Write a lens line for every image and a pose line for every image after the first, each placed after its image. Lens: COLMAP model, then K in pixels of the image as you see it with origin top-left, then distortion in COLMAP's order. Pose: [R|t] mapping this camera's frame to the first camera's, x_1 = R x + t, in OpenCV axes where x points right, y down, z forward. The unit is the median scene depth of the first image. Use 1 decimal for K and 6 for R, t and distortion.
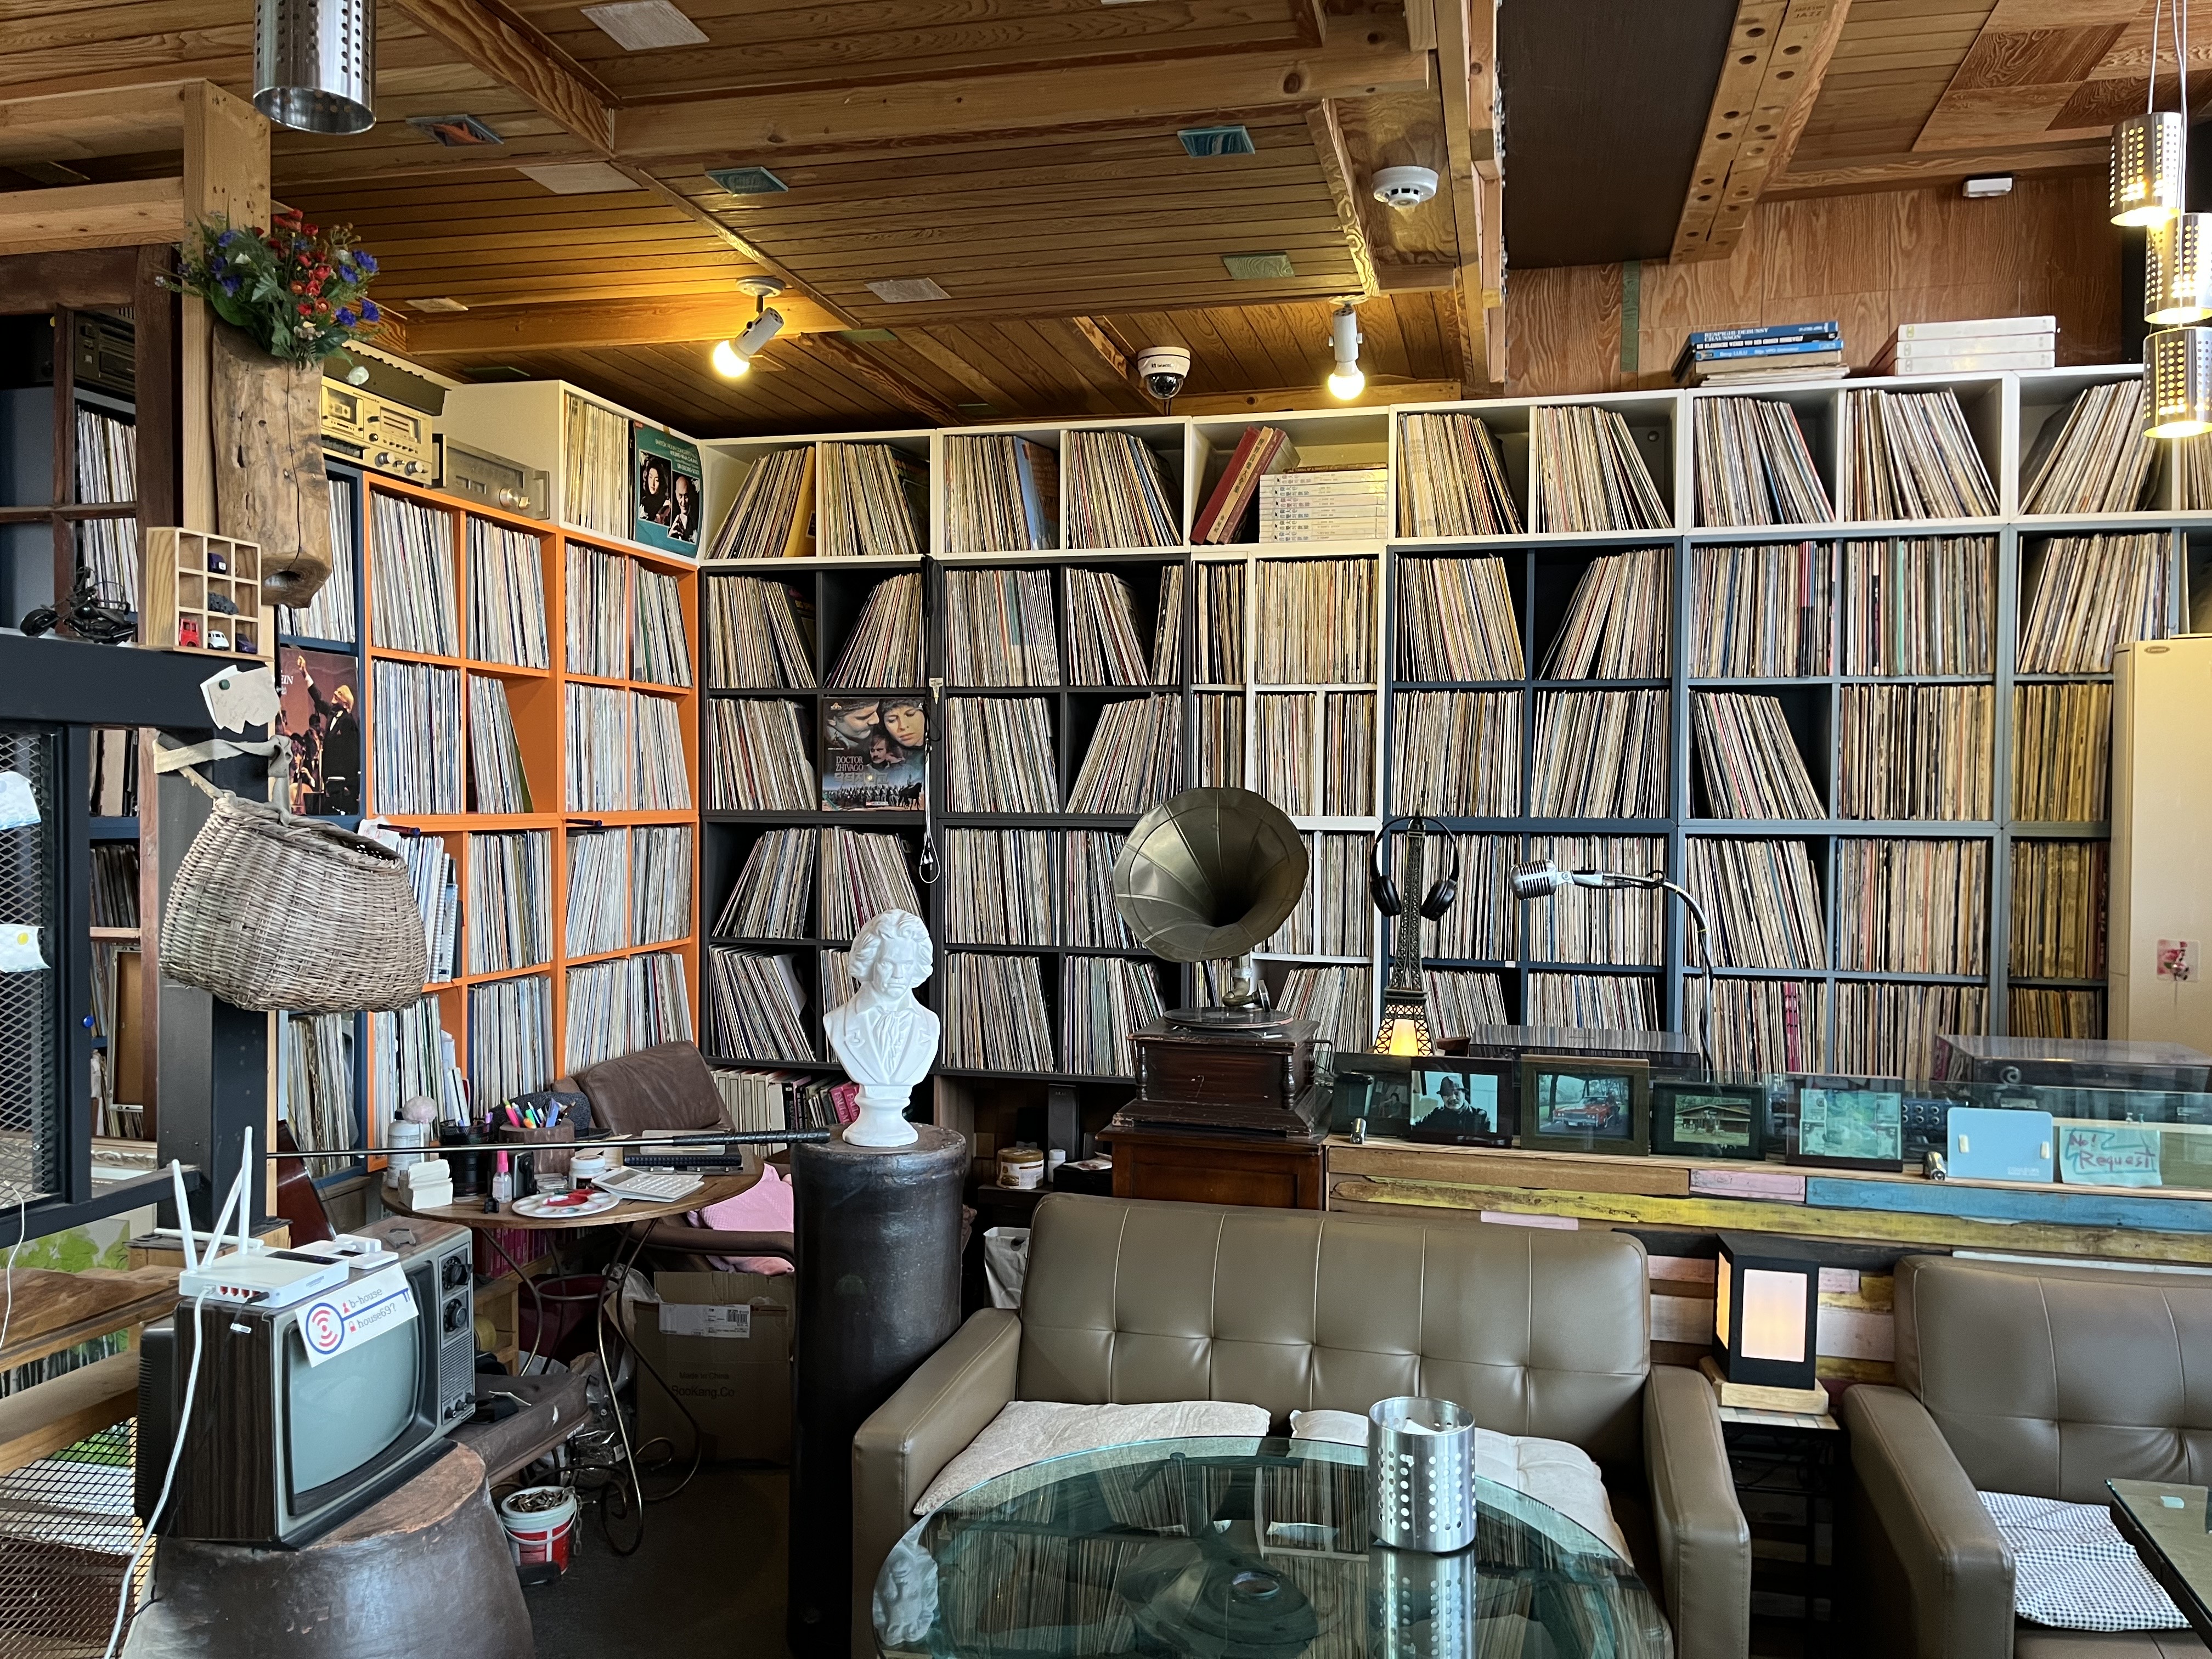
lens RADIAL K [[1664.2, 0, 1106.0], [0, 1664.2, 829.5], [0, 0, 1]] dist [0.078352, -0.086287]
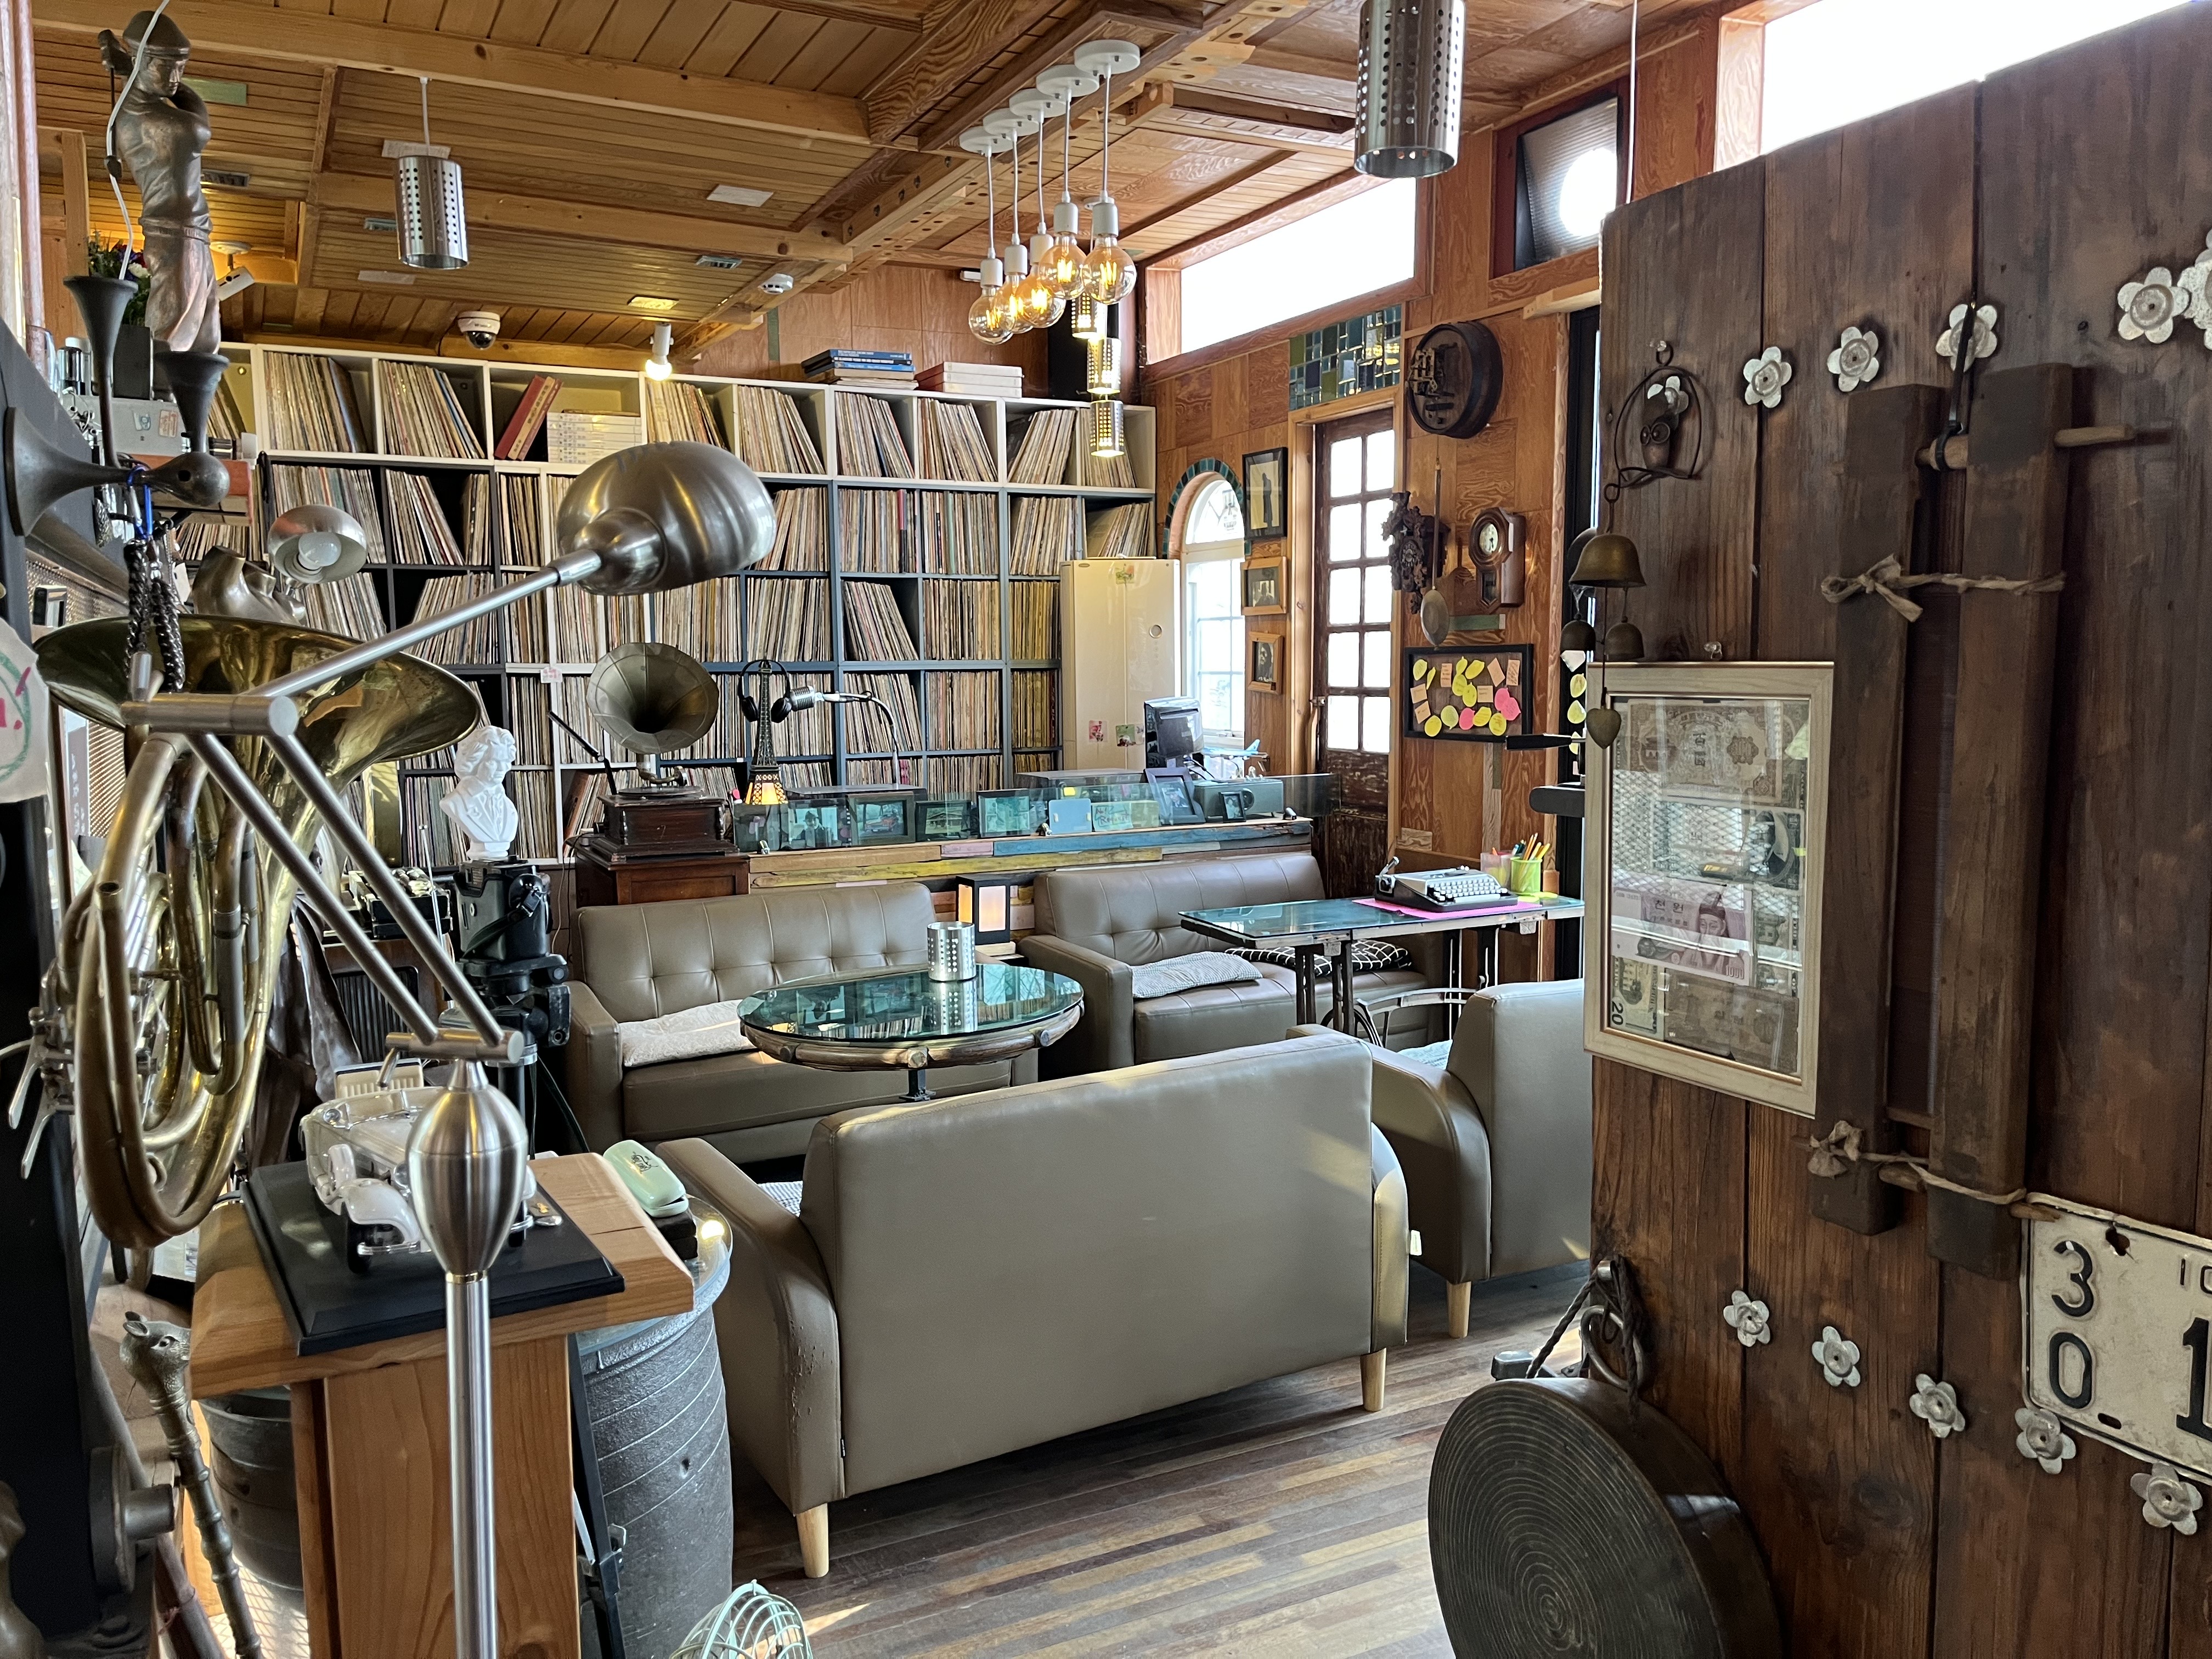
lens RADIAL K [[1664.2, 0, 1106.0], [0, 1664.2, 829.5], [0, 0, 1]] dist [0.078352, -0.086287]
pose [[0.759800, -0.081813, 0.644989, -0.505494], [0.026225, 0.995100, 0.095329, 0.008187], [-0.649628, -0.055516, 0.758223, -0.377730]]
